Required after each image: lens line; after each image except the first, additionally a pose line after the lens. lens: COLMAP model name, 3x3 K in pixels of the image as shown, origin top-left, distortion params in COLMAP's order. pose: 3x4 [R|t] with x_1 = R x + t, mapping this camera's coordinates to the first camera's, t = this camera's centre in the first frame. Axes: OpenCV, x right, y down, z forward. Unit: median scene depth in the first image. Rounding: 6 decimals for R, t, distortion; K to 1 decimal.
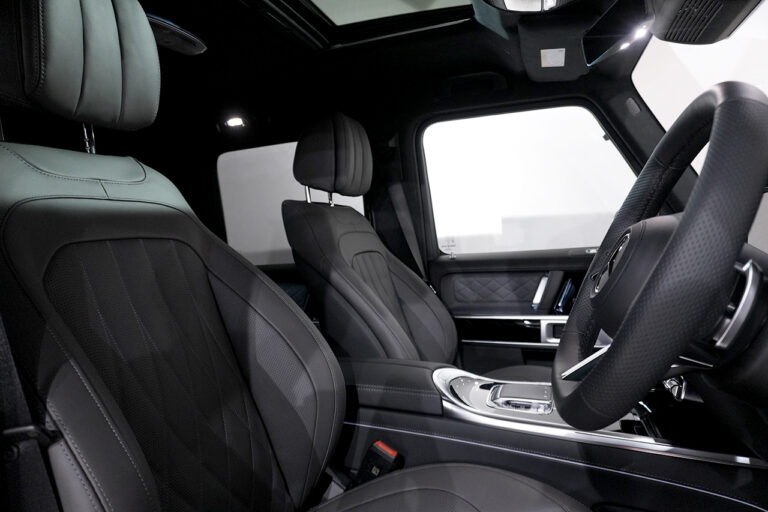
lens RADIAL K [[541.4, 0, 384.0], [0, 541.4, 256.0], [0, 0, 1]] dist [-0.000208, 0.004466]
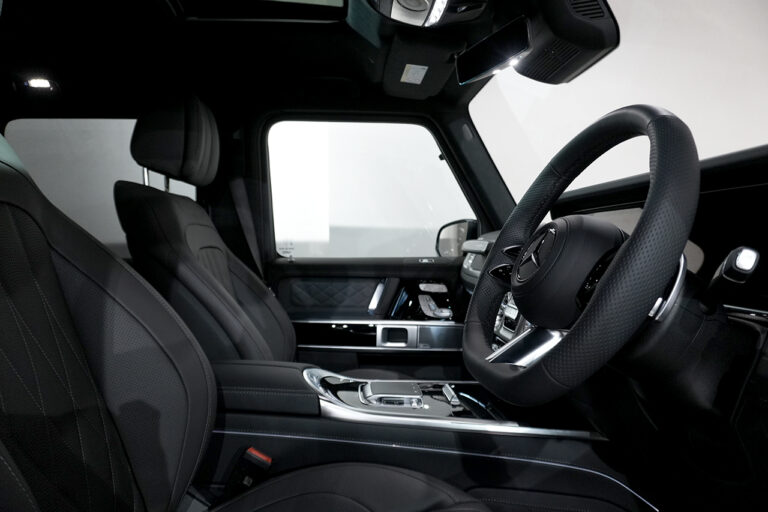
lens RADIAL K [[541.4, 0, 384.0], [0, 541.4, 256.0], [0, 0, 1]] dist [-0.000208, 0.004466]
pose [[0.920330, 0.057900, 0.386833, -0.114078], [-0.046400, 0.998161, -0.039012, 0.029409], [-0.388380, 0.017955, 0.921324, 0.044664]]
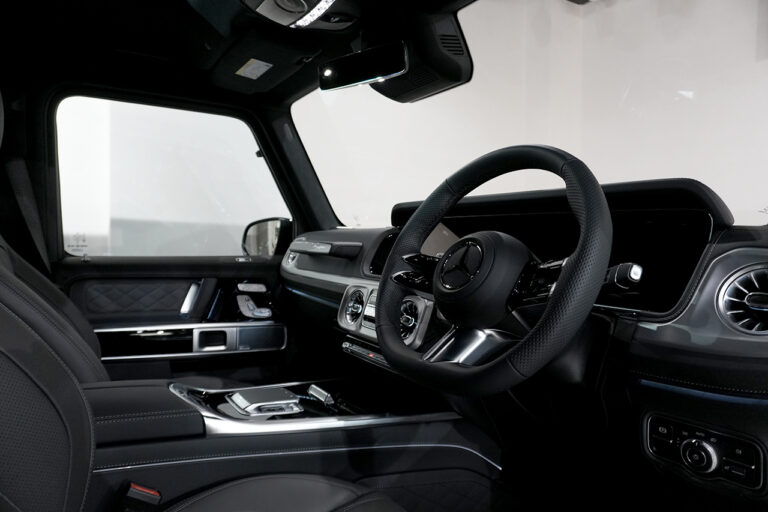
lens RADIAL K [[541.4, 0, 384.0], [0, 541.4, 256.0], [0, 0, 1]] dist [-0.000208, 0.004466]
pose [[0.632591, 0.051454, 0.772775, -0.266651], [-0.030538, 0.998672, -0.041496, 0.020184], [-0.773884, 0.002651, 0.633322, 0.138747]]
